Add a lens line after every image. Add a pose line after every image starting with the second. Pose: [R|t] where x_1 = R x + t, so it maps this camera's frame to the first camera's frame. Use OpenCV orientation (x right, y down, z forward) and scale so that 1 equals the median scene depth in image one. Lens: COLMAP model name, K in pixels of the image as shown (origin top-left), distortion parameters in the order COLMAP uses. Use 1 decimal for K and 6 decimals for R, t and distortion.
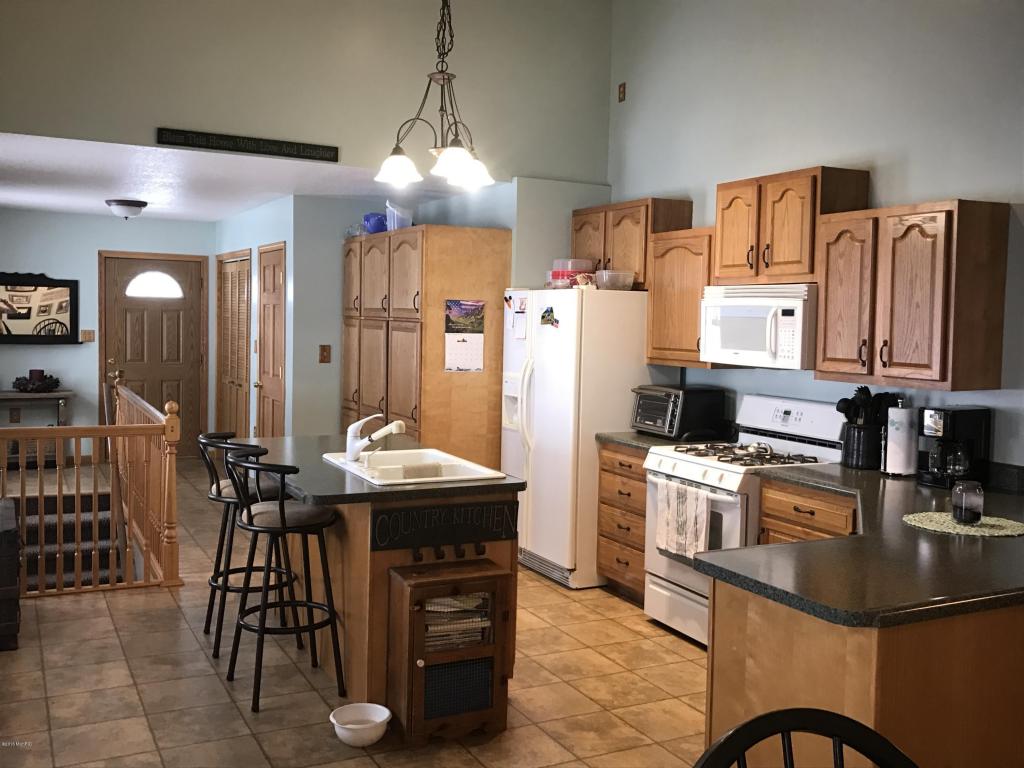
lens RADIAL K [[1006.4, 0, 516.0], [0, 1006.4, 382.3], [0, 0, 1]] dist [0.025041, 0.000000]
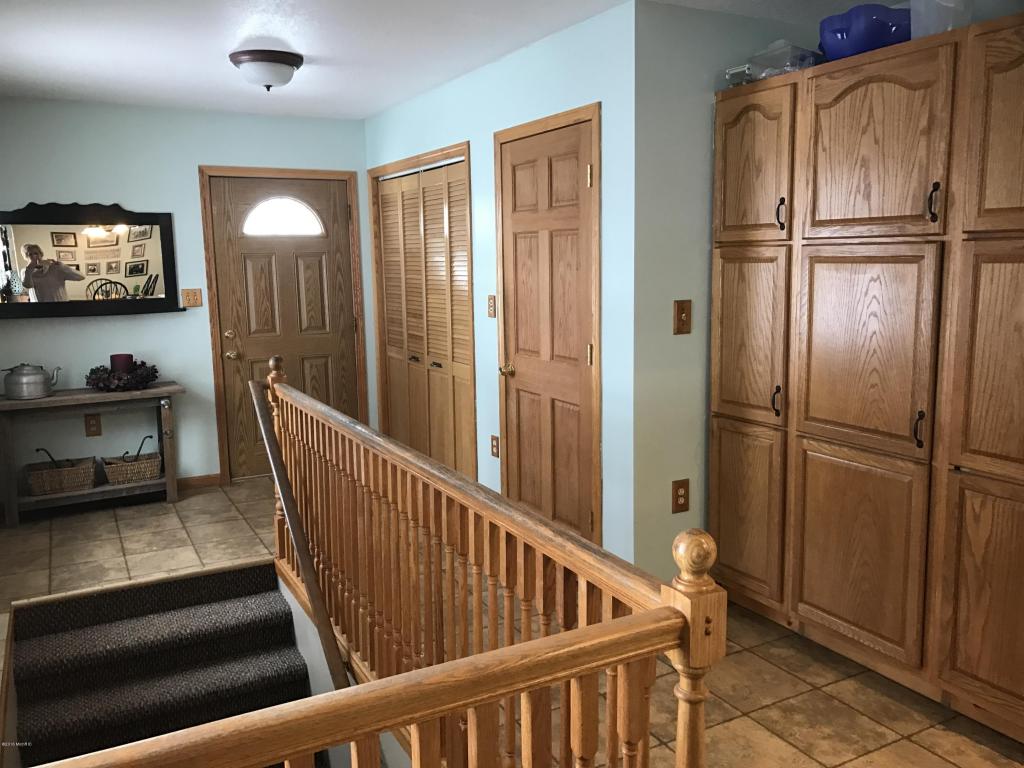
lens RADIAL K [[839.9, 0, 504.9], [0, 839.9, 384.6], [0, 0, 1]] dist [0.018648, -0.000028]
pose [[0.998883, -0.043598, 0.018214, -0.388316], [0.041965, 0.995746, 0.082027, -0.043708], [-0.021713, -0.081171, 0.996464, 0.741292]]
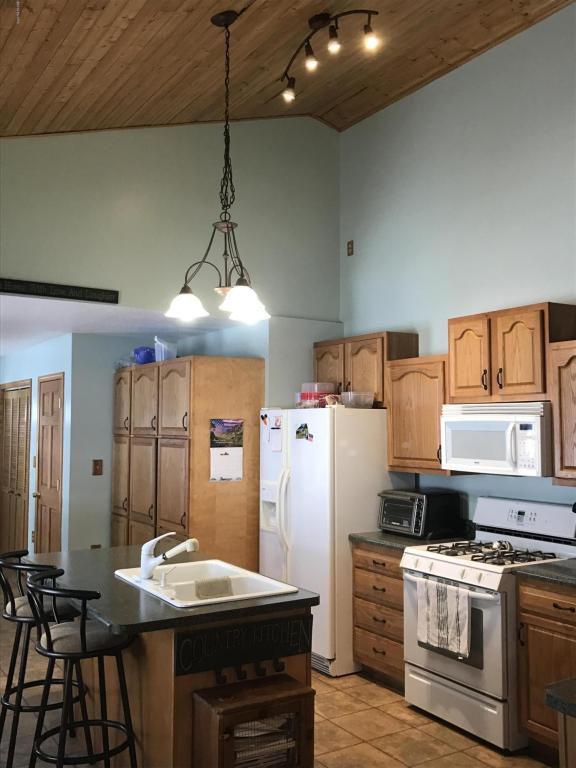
lens RADIAL K [[754.8, 0, 295.2], [0, 754.8, 384.3], [0, 0, 1]] dist [0.025041, 0.000000]
pose [[0.994958, -0.016791, 0.098879, -0.063285], [0.028350, 0.992765, -0.116677, -0.019925], [-0.096205, 0.118892, 0.988235, 0.137279]]
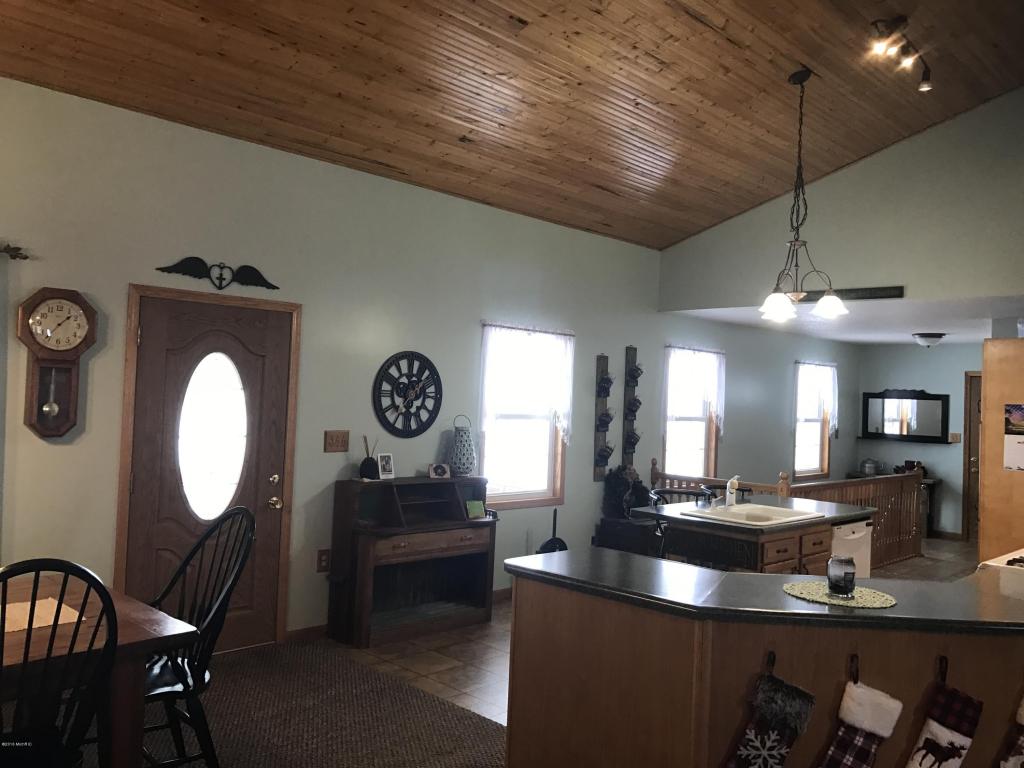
lens RADIAL K [[839.9, 0, 521.0], [0, 839.9, 382.2], [0, 0, 1]] dist [0.018648, -0.000028]
pose [[0.344182, -0.019980, -0.938690, 0.658794], [-0.098428, 0.993497, -0.057236, -0.001043], [0.933729, 0.112093, 0.339977, 0.191700]]
